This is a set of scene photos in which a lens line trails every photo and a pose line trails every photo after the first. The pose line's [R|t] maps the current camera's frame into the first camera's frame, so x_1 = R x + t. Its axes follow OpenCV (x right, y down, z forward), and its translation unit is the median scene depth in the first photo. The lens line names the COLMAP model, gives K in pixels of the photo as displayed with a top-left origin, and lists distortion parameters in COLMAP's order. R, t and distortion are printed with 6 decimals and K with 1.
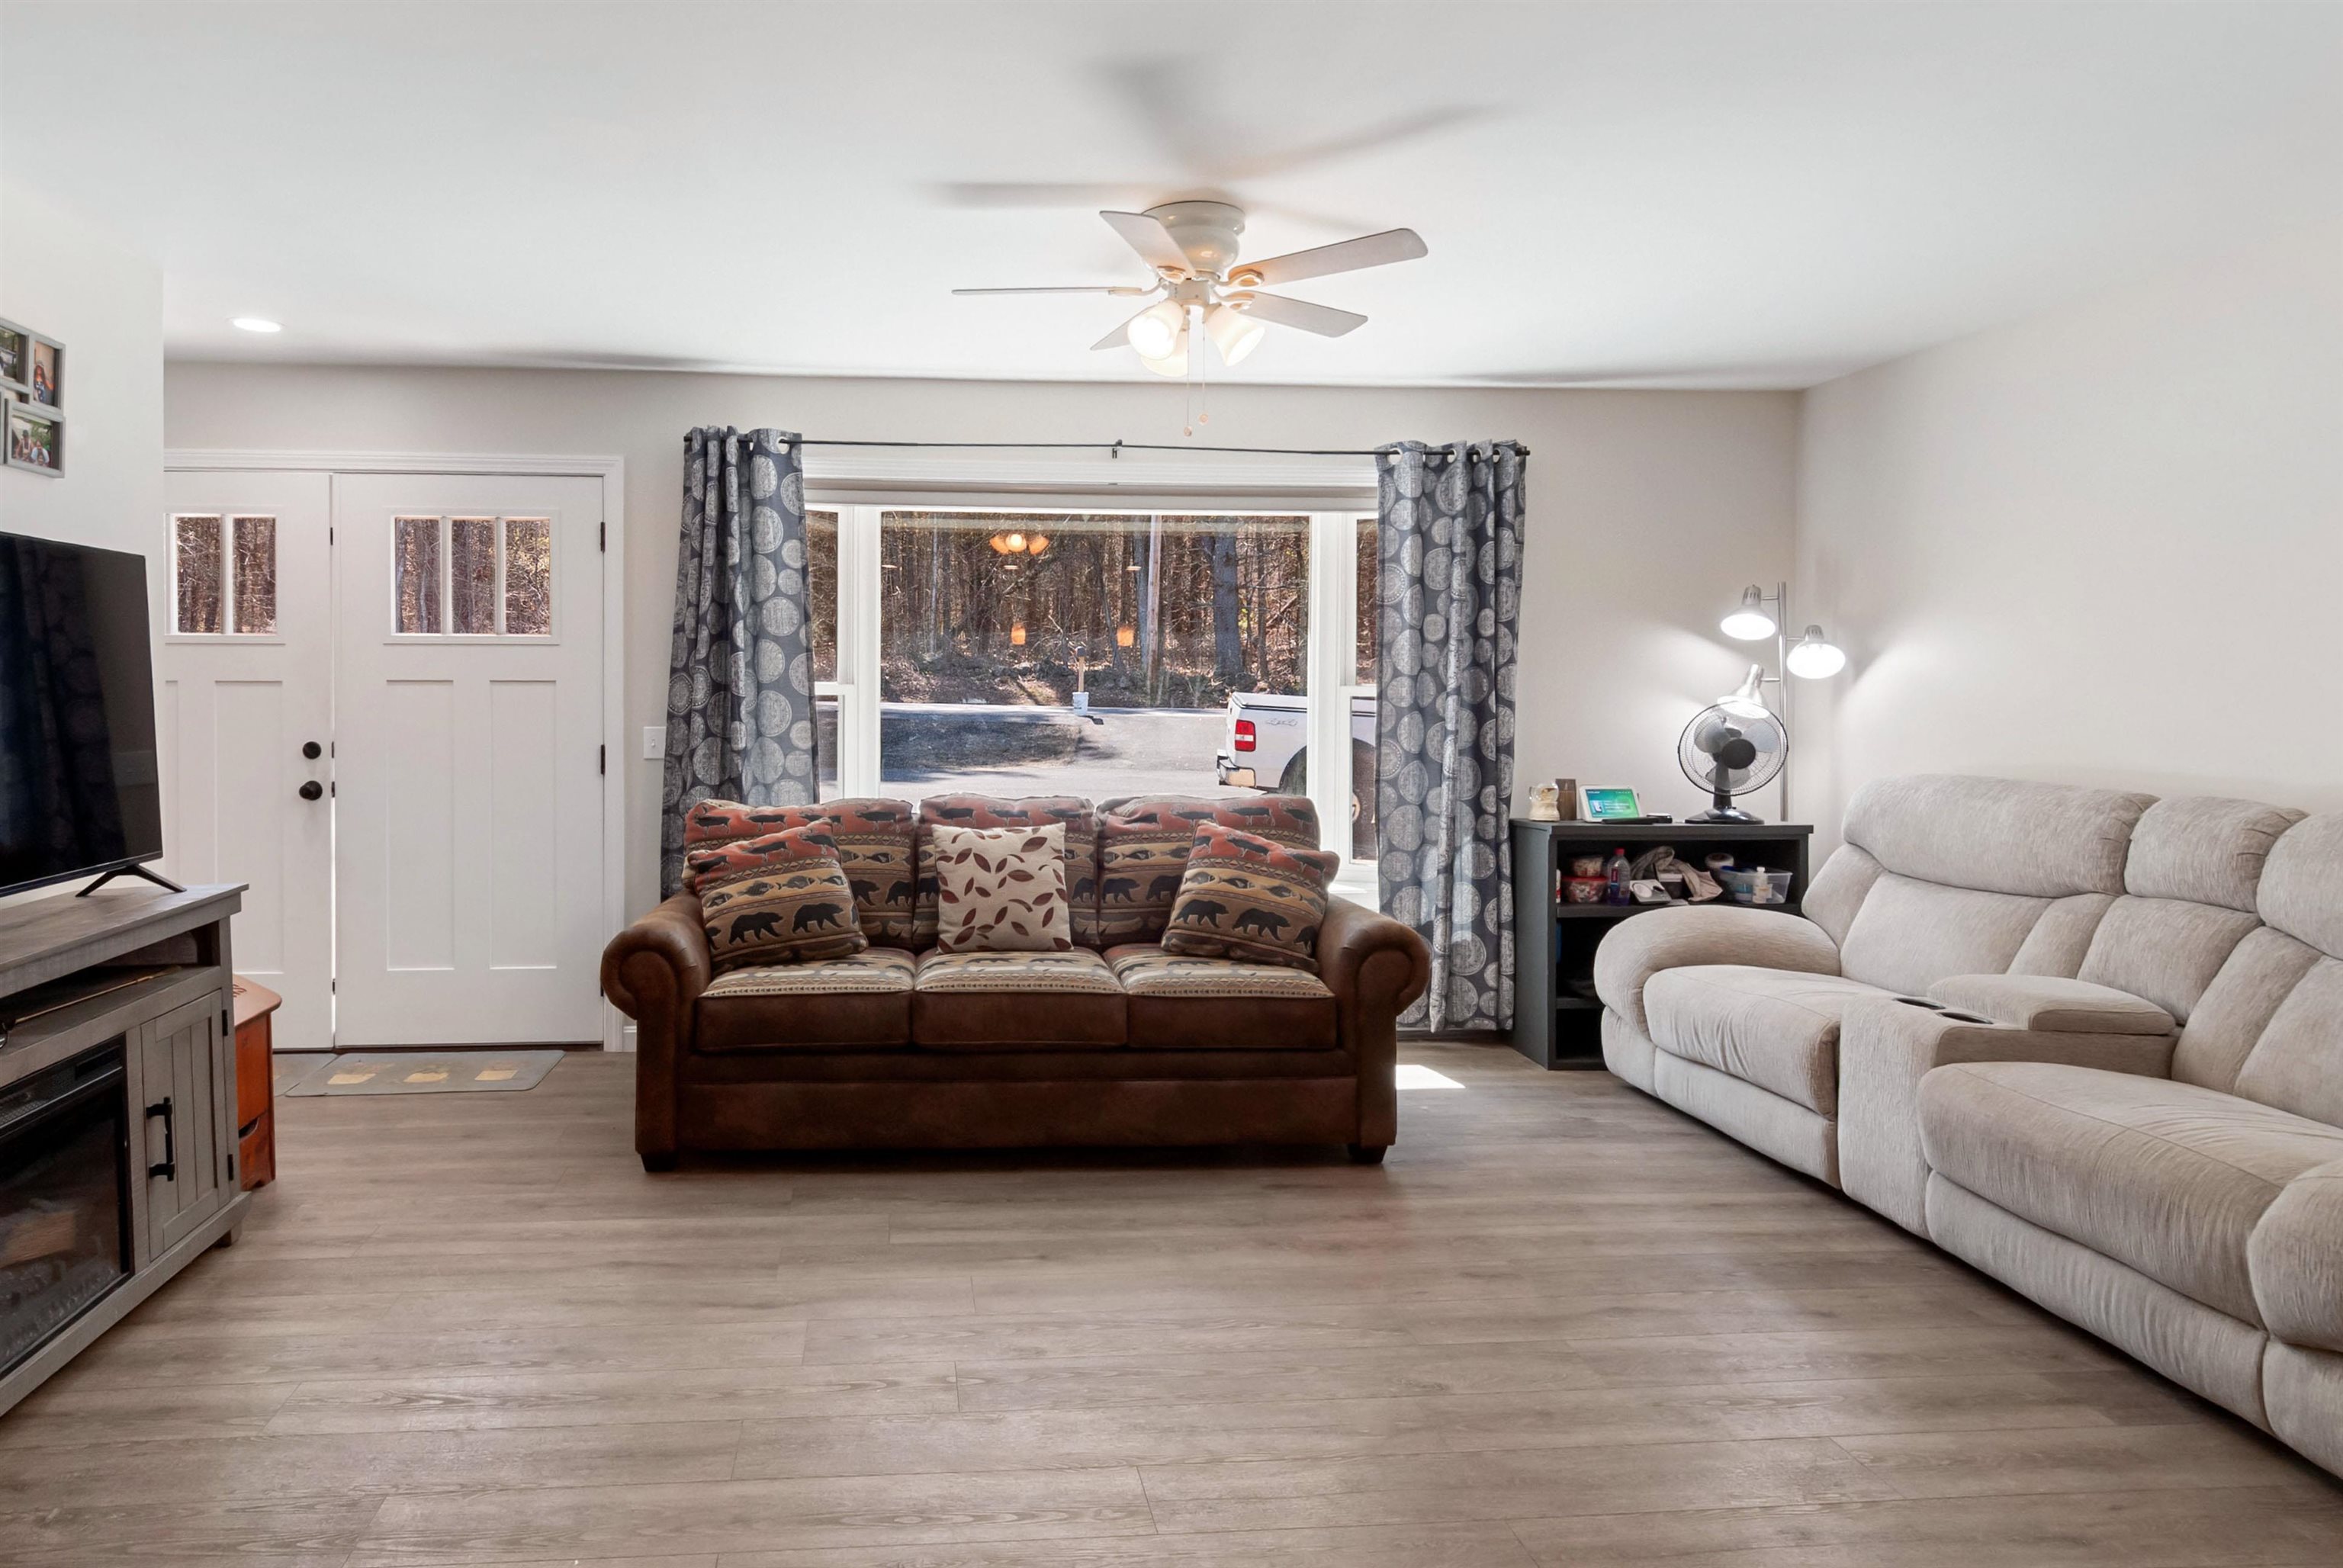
lens RADIAL K [[1327.1, 0, 992.6], [0, 1327.1, 745.6], [0, 0, 1]] dist [0.002991, -0.000028]
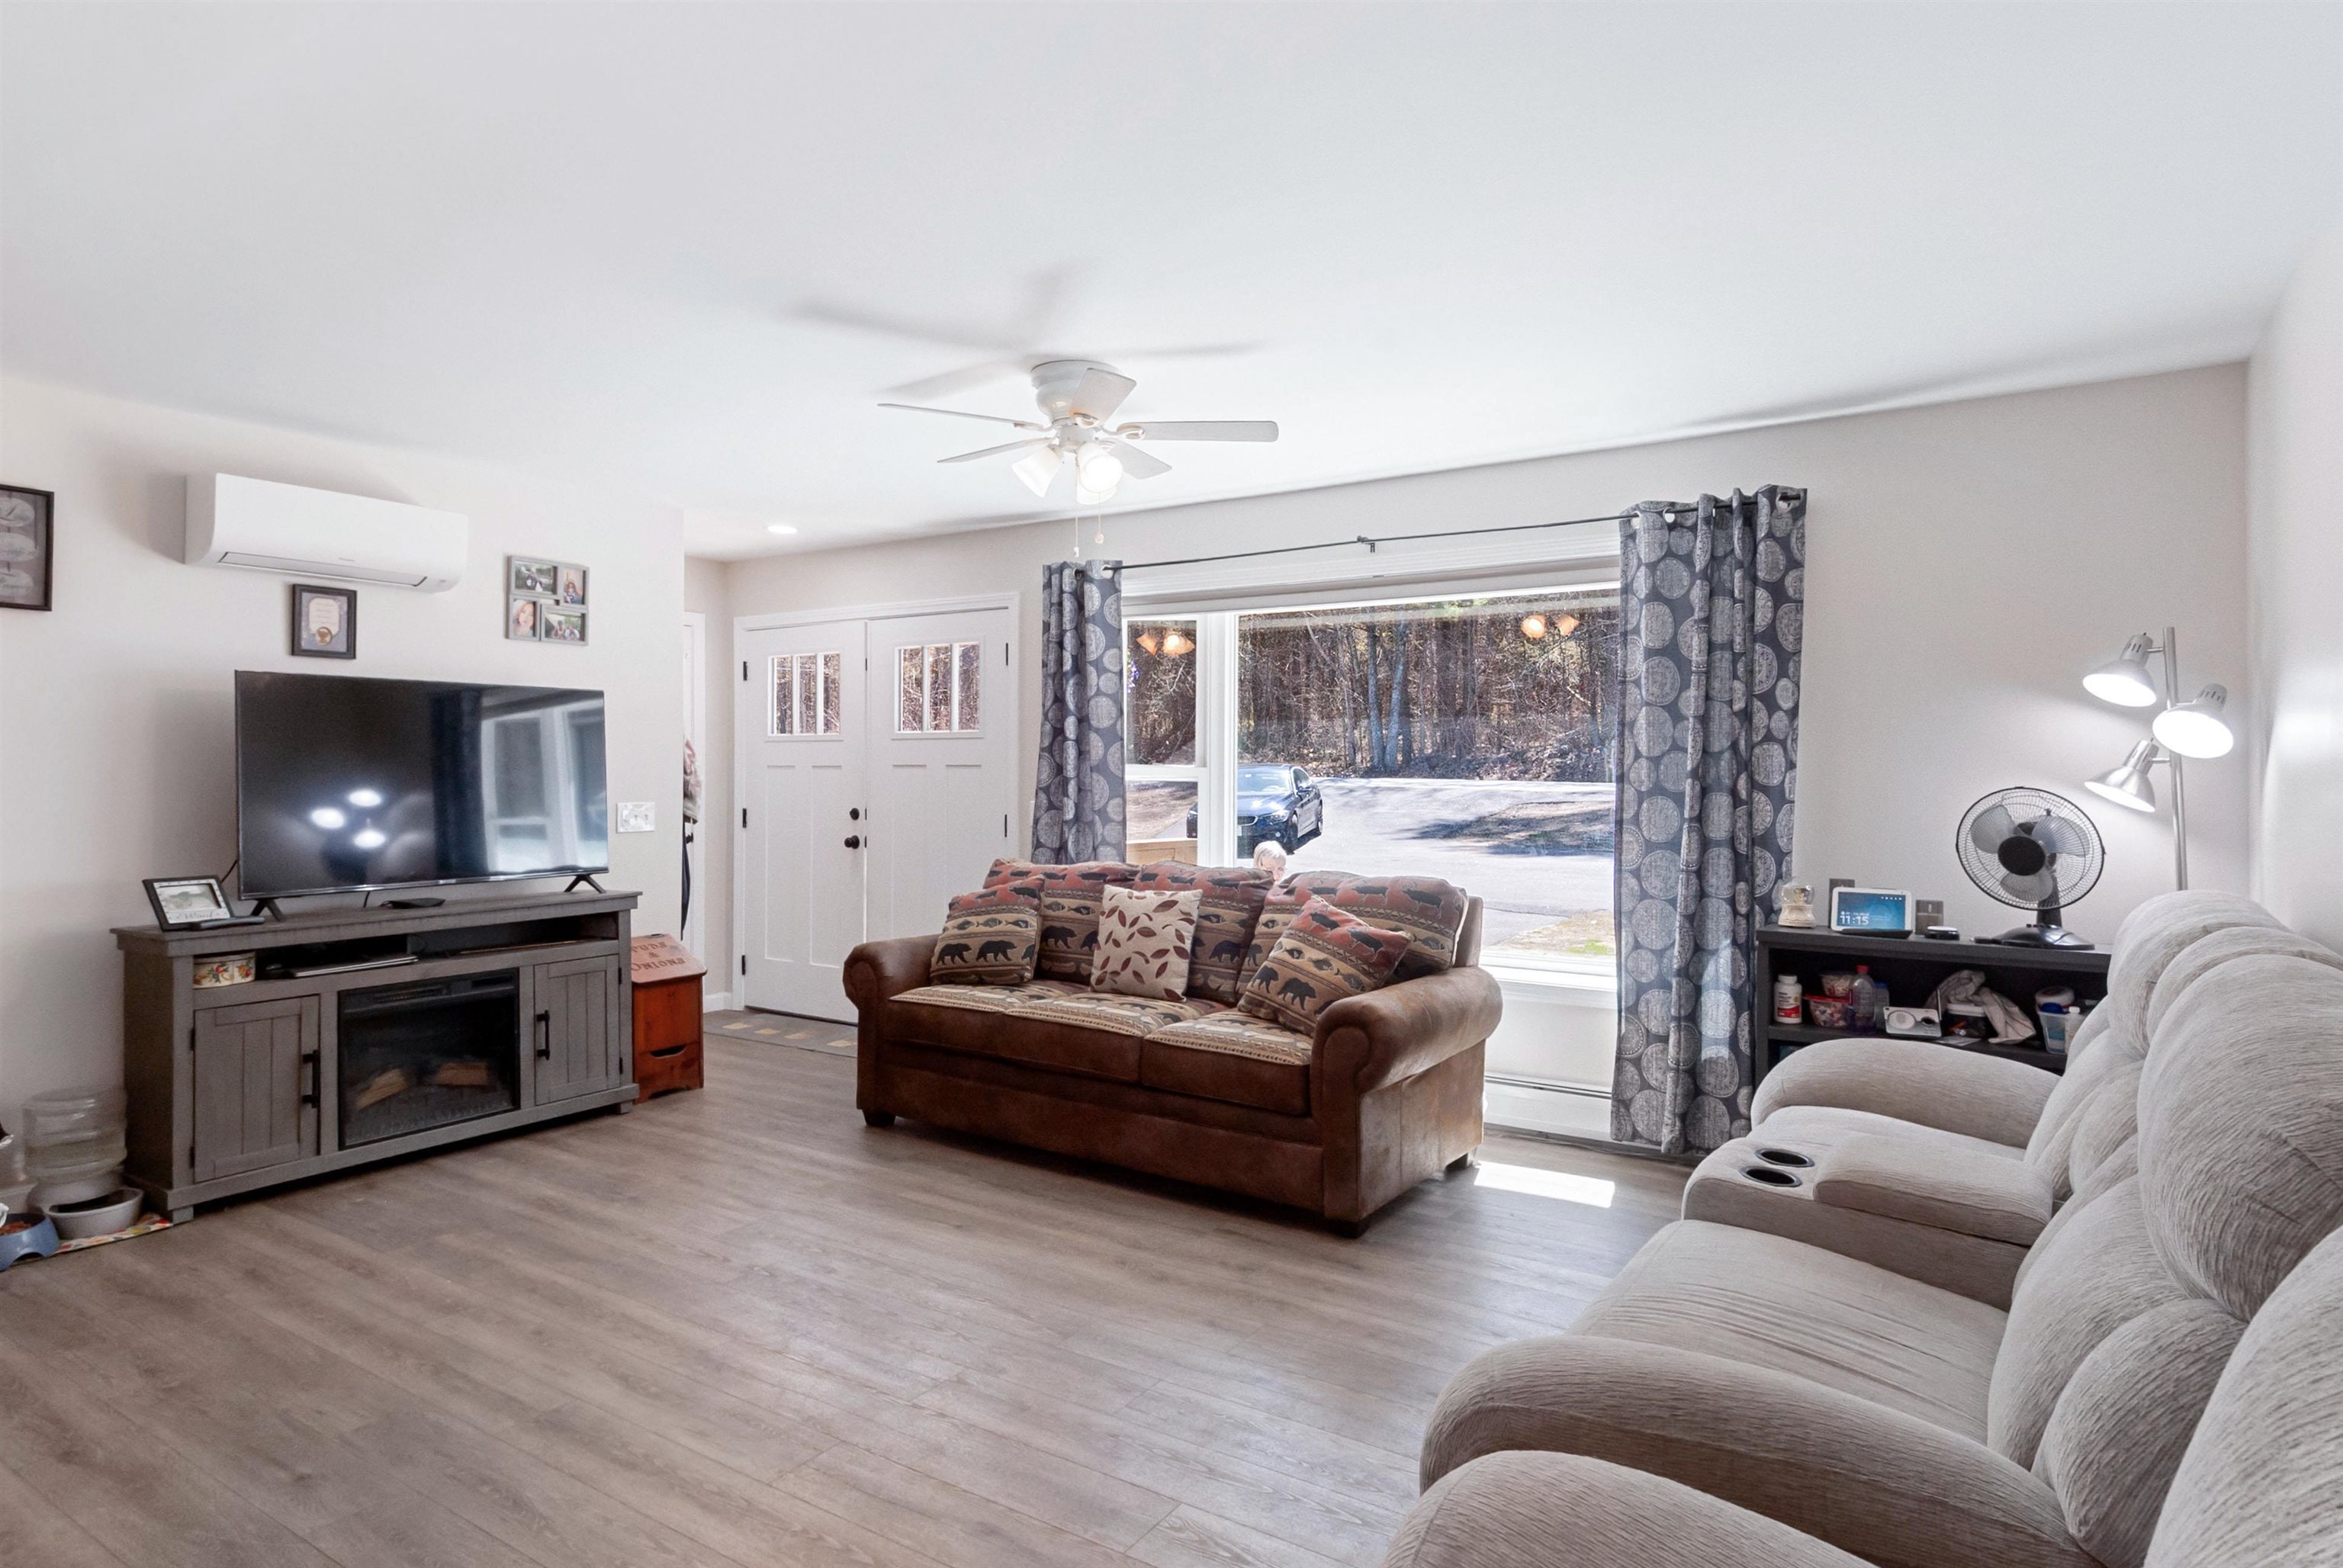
lens RADIAL K [[1296.9, 0, 1171.0], [0, 1296.9, 796.5], [0, 0, 1]] dist [0.008887, 0.000006]
pose [[0.793537, 0.012094, -0.608402, 0.627901], [-0.027795, 0.999479, -0.016385, -0.001786], [0.607887, 0.029913, 0.793460, 0.097446]]
